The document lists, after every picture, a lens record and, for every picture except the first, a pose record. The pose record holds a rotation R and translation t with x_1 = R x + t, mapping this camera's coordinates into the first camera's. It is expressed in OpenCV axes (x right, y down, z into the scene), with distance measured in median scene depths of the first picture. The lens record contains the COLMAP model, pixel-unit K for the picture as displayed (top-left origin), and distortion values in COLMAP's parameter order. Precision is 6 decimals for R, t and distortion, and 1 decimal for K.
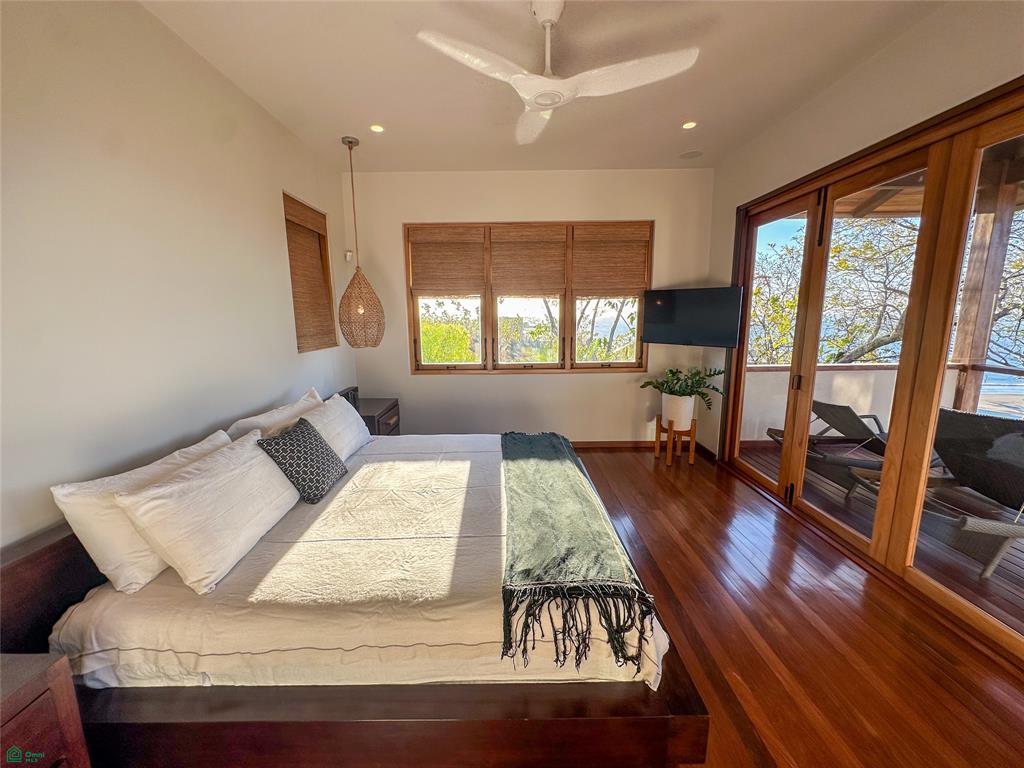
lens RADIAL K [[412.2, 0, 510.8], [0, 412.2, 385.1], [0, 0, 1]] dist [-0.002489, 0.000215]
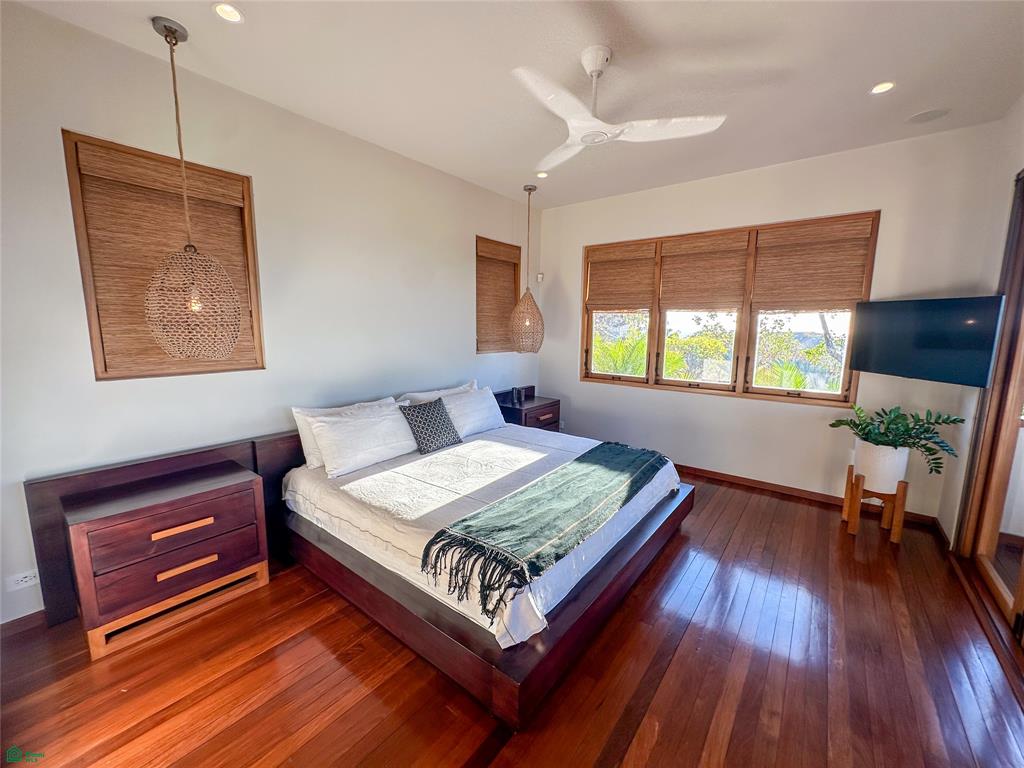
lens RADIAL K [[412.2, 0, 510.8], [0, 412.2, 385.1], [0, 0, 1]] dist [-0.002489, 0.000215]
pose [[0.785335, 0.107535, -0.609659, 0.371213], [-0.124965, 0.992062, 0.014010, -0.008493], [0.606327, 0.065184, 0.792540, 0.012975]]
